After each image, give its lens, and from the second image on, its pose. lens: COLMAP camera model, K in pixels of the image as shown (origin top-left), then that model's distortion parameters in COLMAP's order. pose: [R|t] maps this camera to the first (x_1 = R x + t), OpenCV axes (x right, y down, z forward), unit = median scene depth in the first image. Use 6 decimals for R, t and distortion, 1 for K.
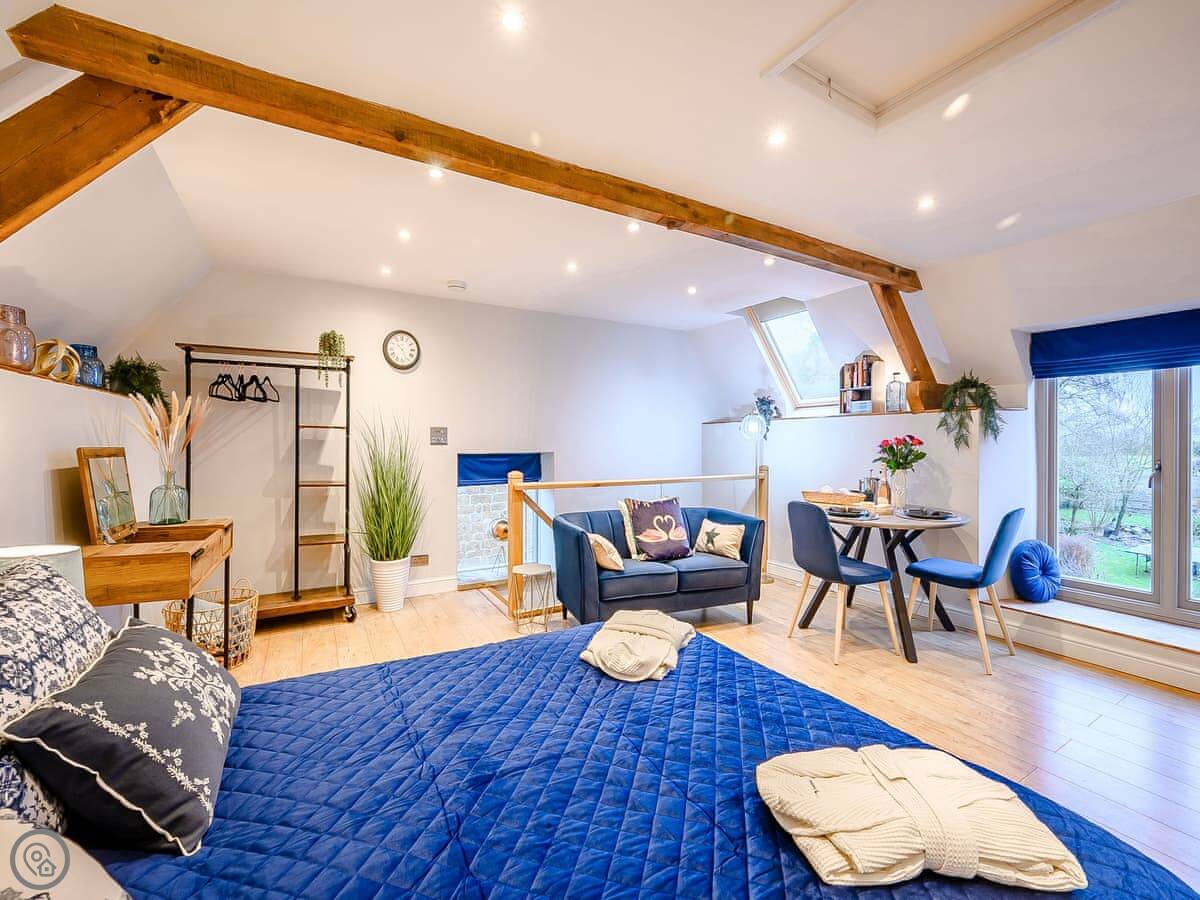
lens RADIAL K [[493.7, 0, 604.3], [0, 493.7, 446.9], [0, 0, 1]] dist [-0.004389, -0.000538]
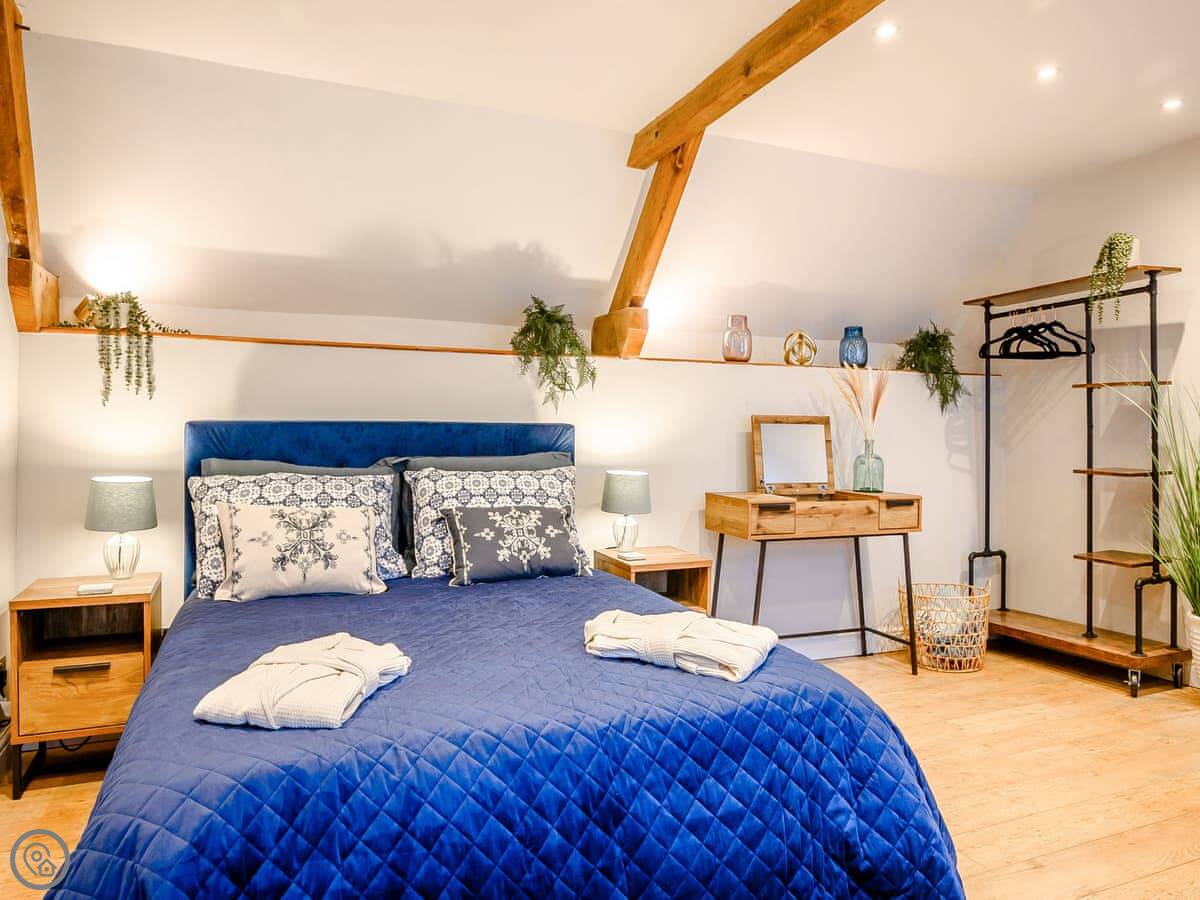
lens RADIAL K [[817.4, 0, 600.2], [0, 817.4, 449.7], [0, 0, 1]] dist [-0.002677, 0.002082]
pose [[-0.120263, 0.006675, -0.992720, 0.595305], [-0.006250, 0.999952, 0.007481, 0.042432], [0.992722, 0.007105, -0.120216, 0.465087]]
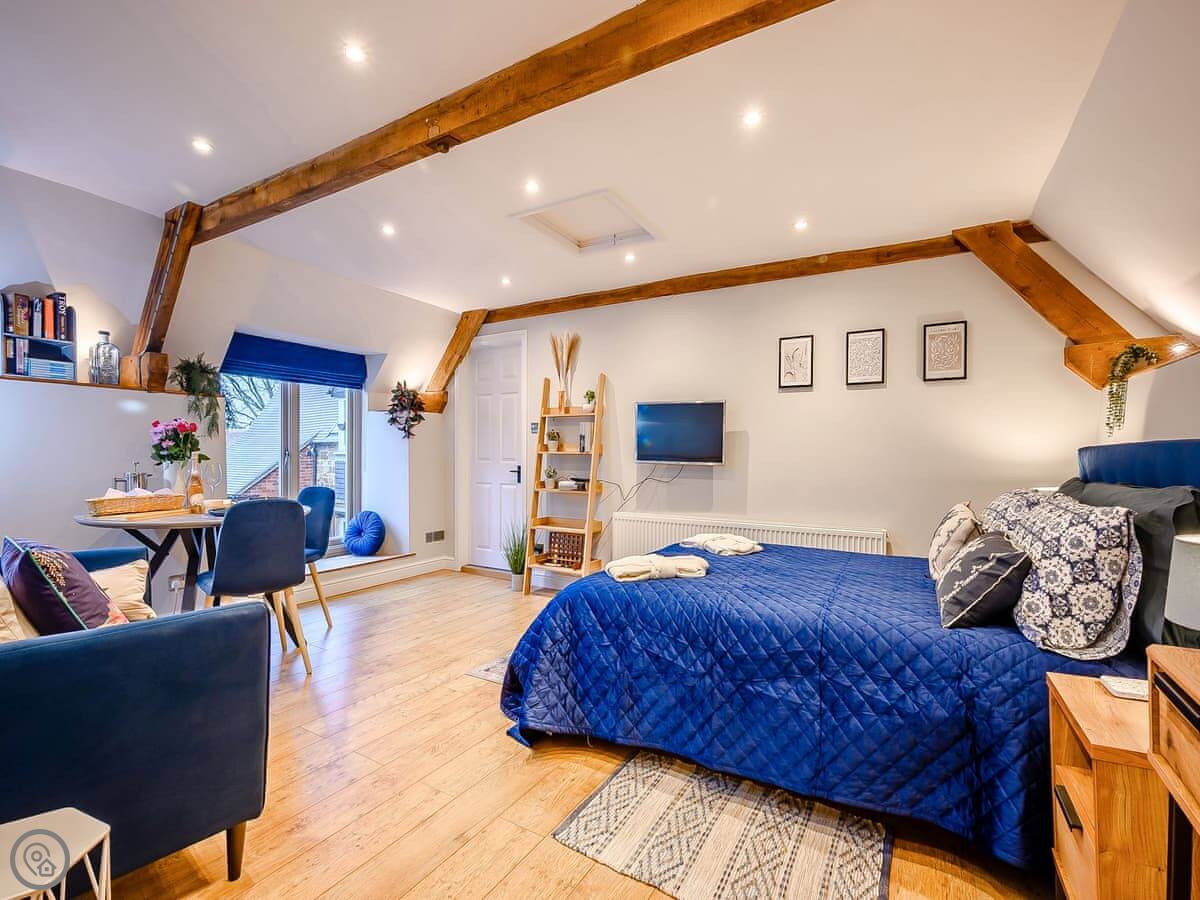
lens RADIAL K [[549.6, 0, 594.2], [0, 549.6, 453.8], [0, 0, 1]] dist [0.000585, -0.000463]
pose [[-0.475989, -0.003777, 0.879443, -0.541245], [-0.002460, 0.999993, 0.002963, 0.030839], [-0.879448, -0.000753, -0.475995, 0.851672]]
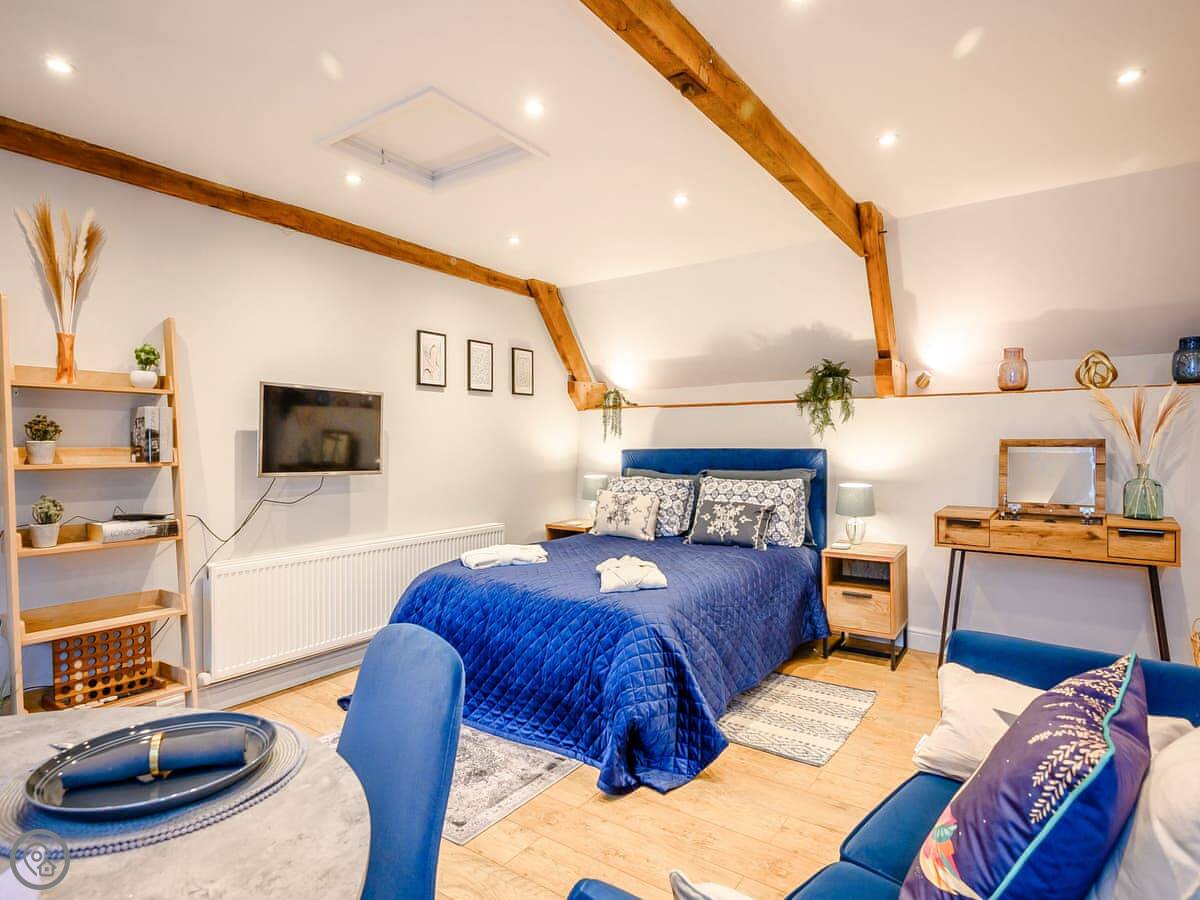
lens RADIAL K [[652.5, 0, 615.2], [0, 652.5, 446.7], [0, 0, 1]] dist [-0.006938, 0.000820]
pose [[-0.909786, 0.003468, -0.415063, 0.400478], [-0.000054, 0.999964, 0.008474, 0.003582], [0.415077, 0.007732, -0.909753, 1.219777]]
